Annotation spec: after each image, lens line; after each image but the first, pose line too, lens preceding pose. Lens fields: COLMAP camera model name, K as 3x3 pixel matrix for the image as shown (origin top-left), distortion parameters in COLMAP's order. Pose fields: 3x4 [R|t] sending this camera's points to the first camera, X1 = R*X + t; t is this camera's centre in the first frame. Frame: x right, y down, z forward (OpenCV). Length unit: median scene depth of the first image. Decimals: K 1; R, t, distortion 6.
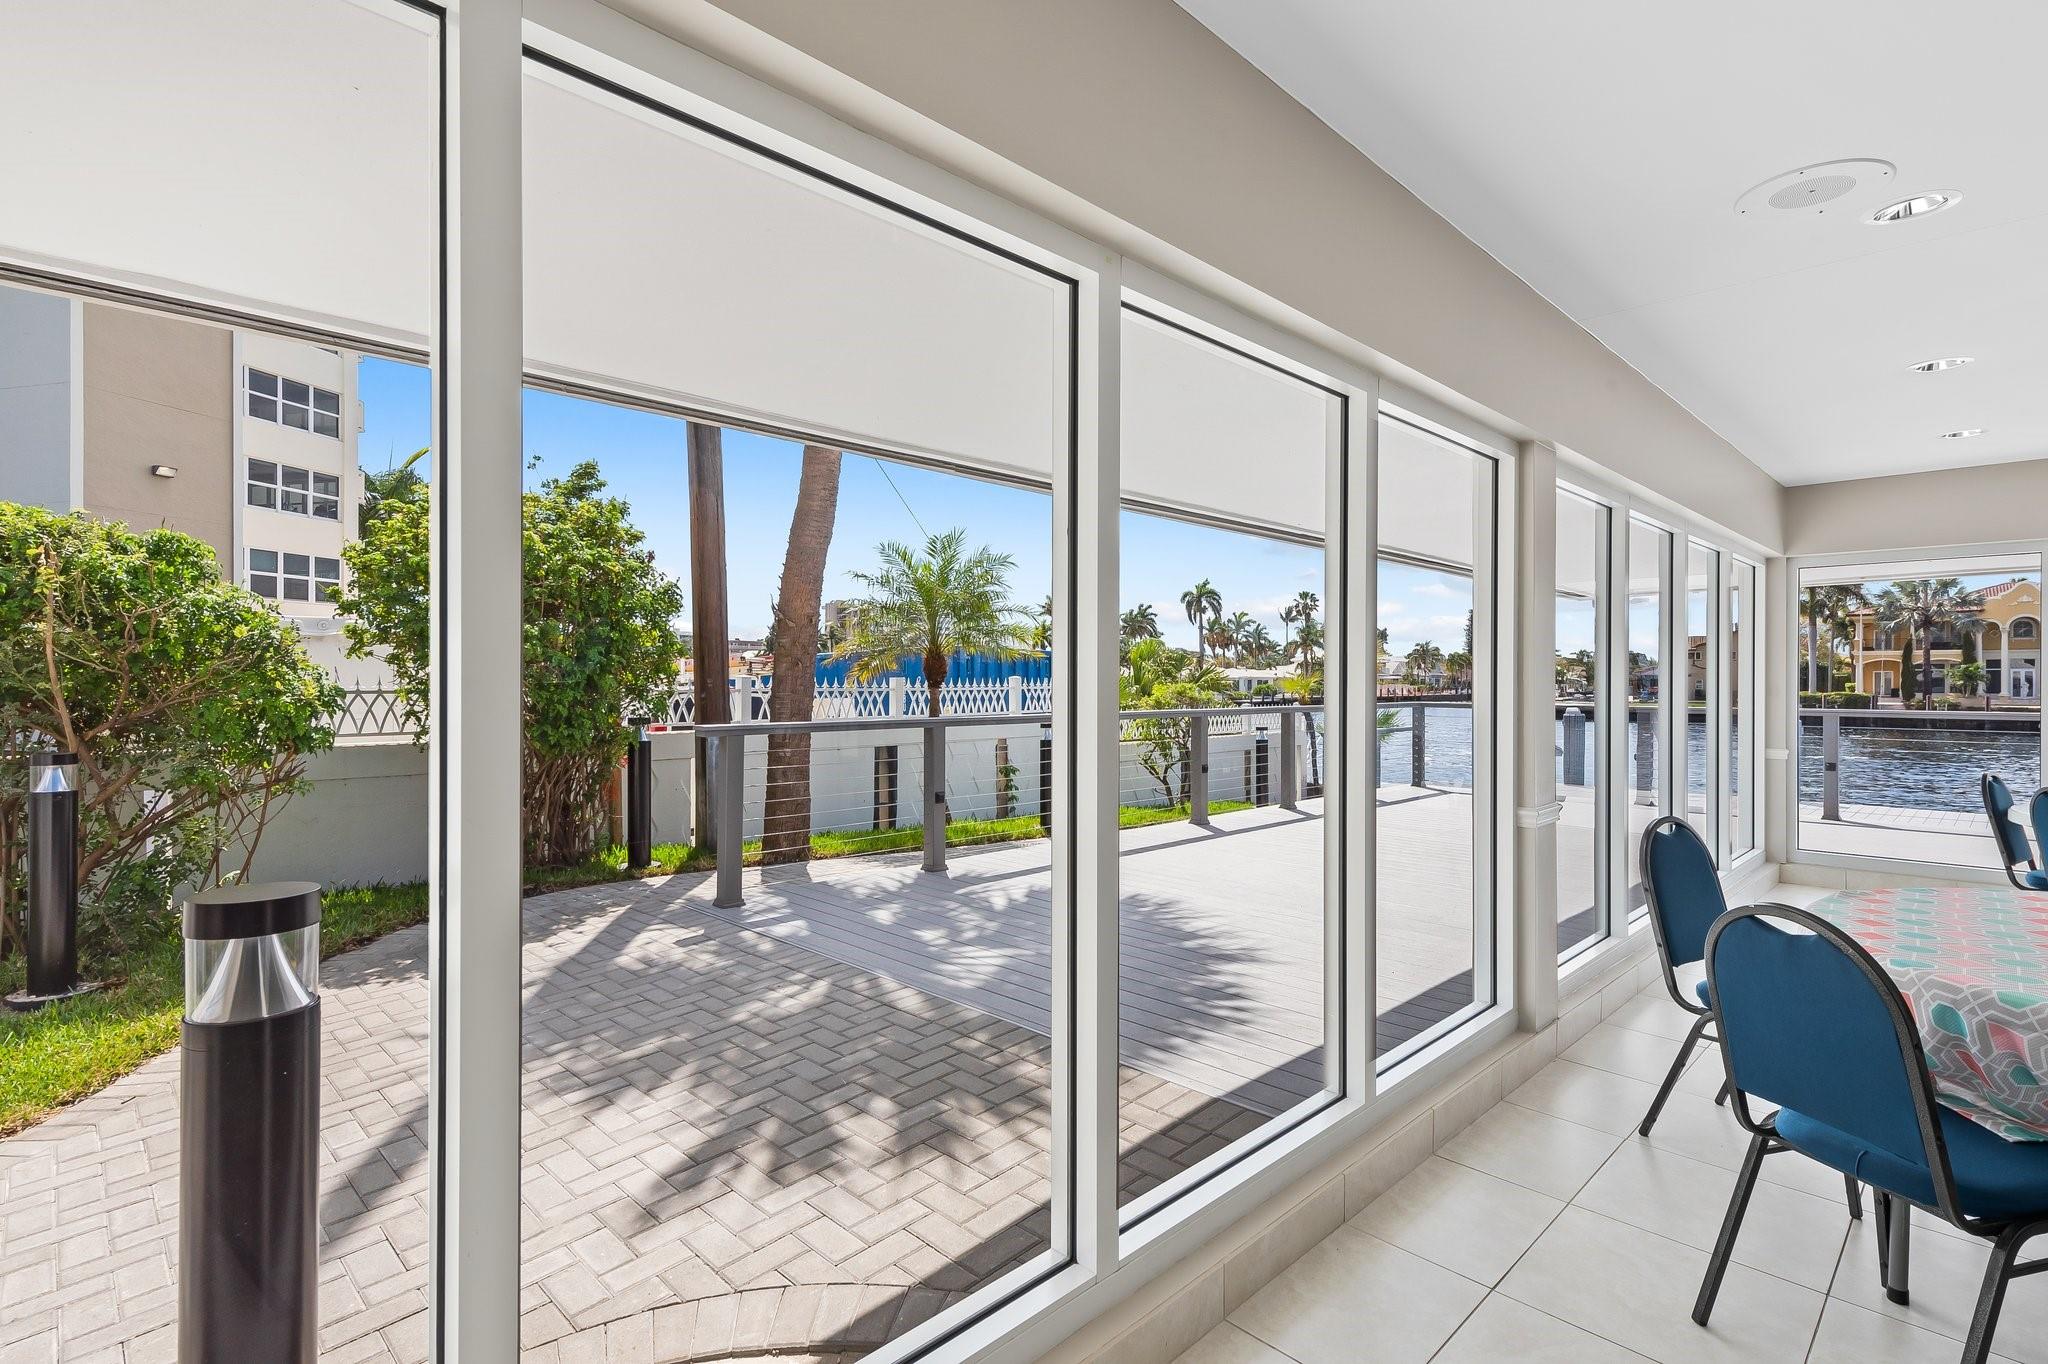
lens RADIAL K [[970.1, 0, 1031.1], [0, 970.1, 686.7], [0, 0, 1]] dist [0.005032, 0.000371]
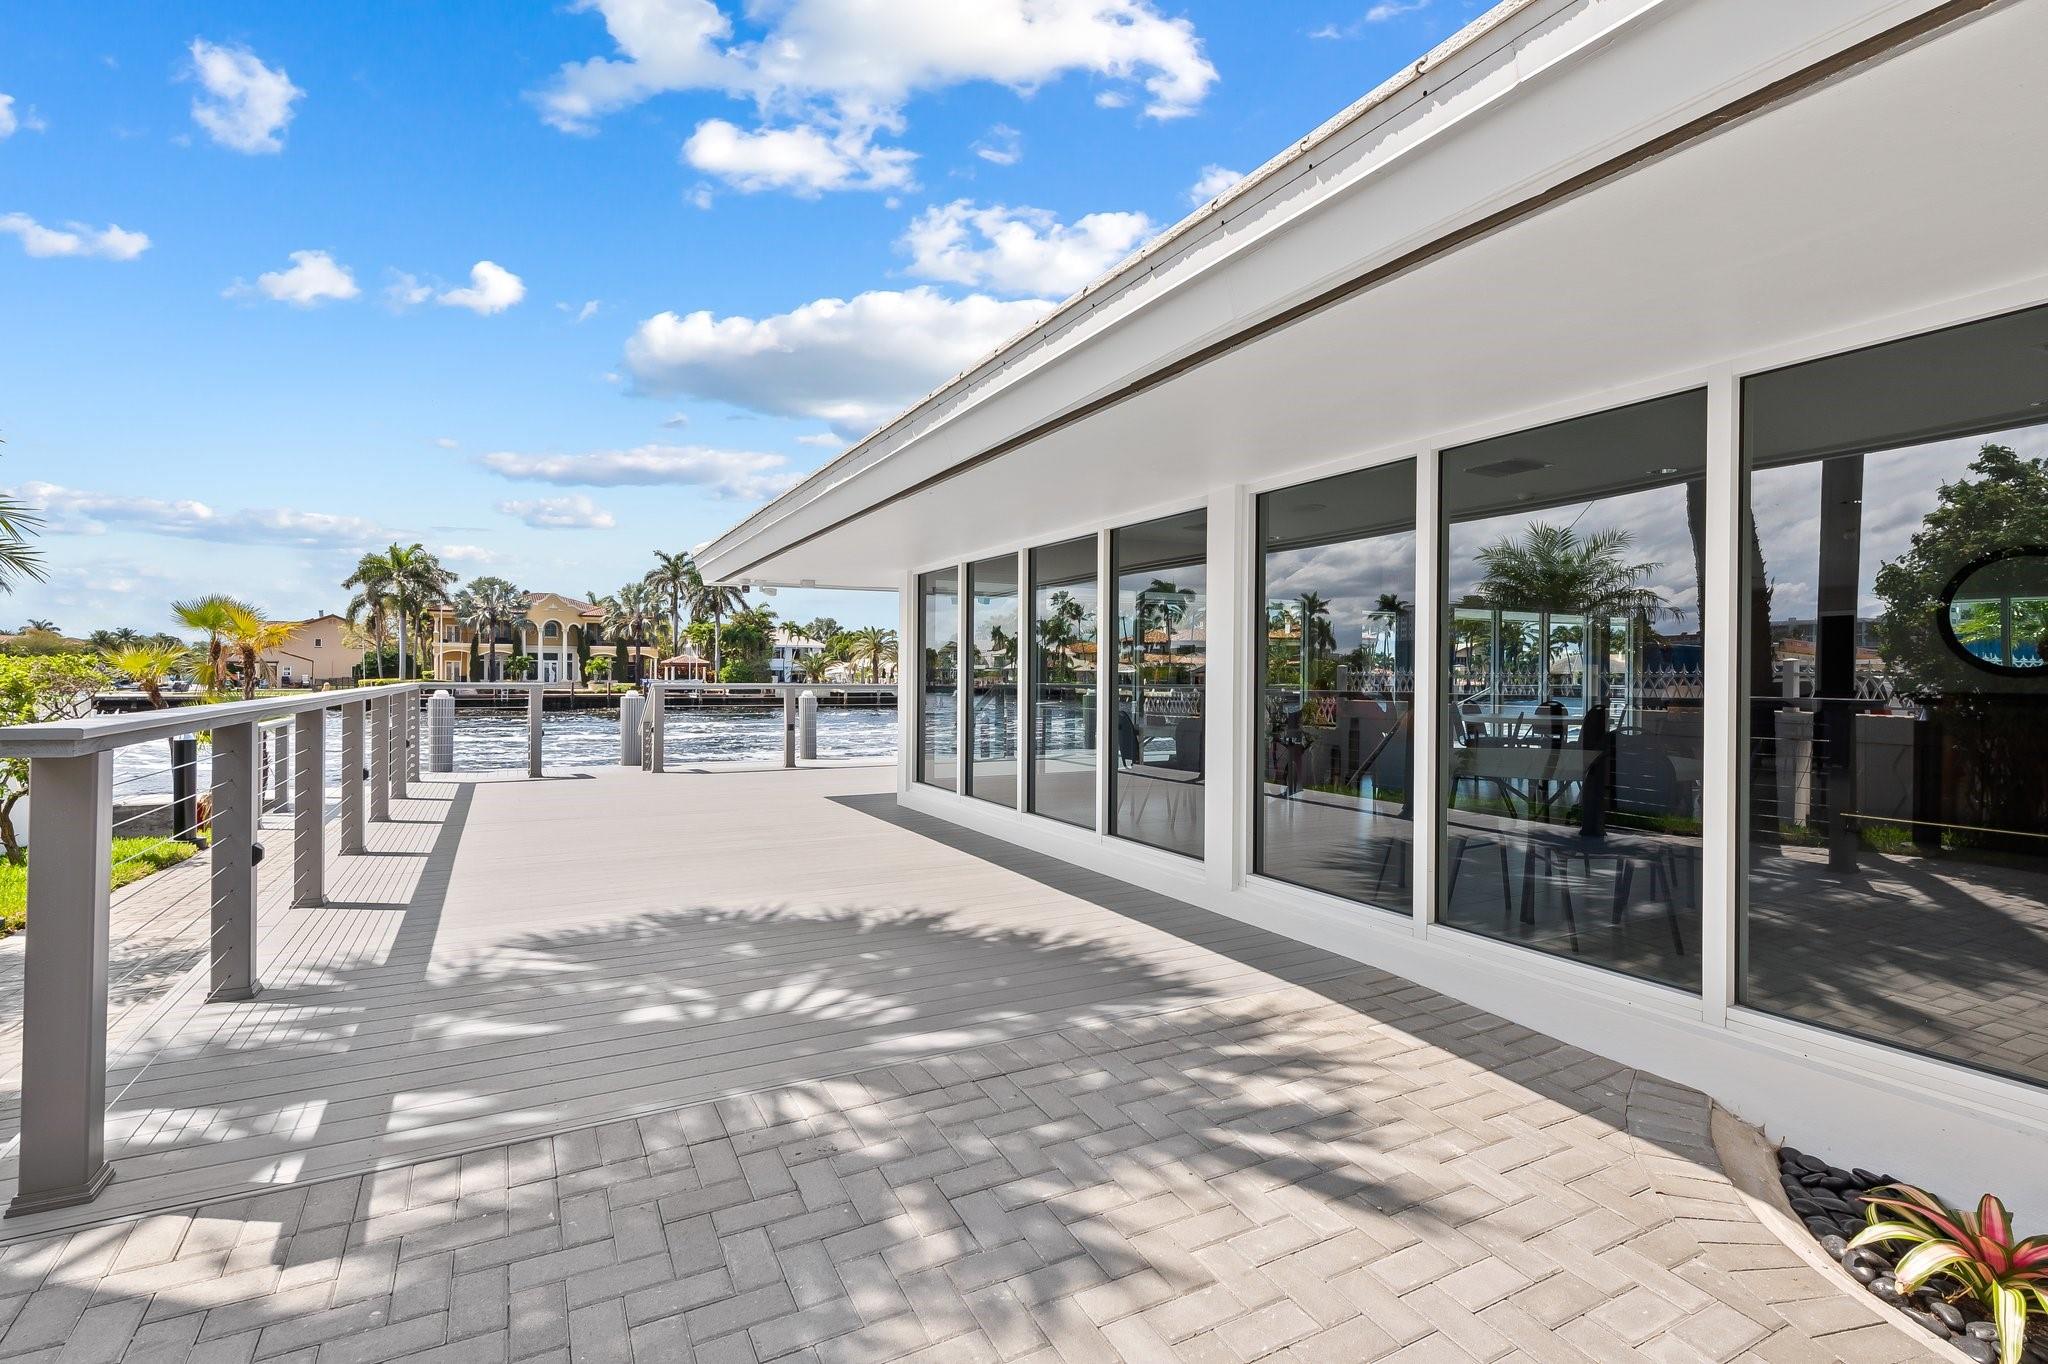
lens RADIAL K [[966.5, 0, 1024.0], [0, 966.5, 682.0], [0, 0, 1]] dist [0.022075, -0.000045]
pose [[0.283124, -0.005263, 0.959069, -0.733503], [-0.001837, 0.999980, 0.006029, 0.017580], [-0.959082, -0.003469, 0.283108, 0.590577]]
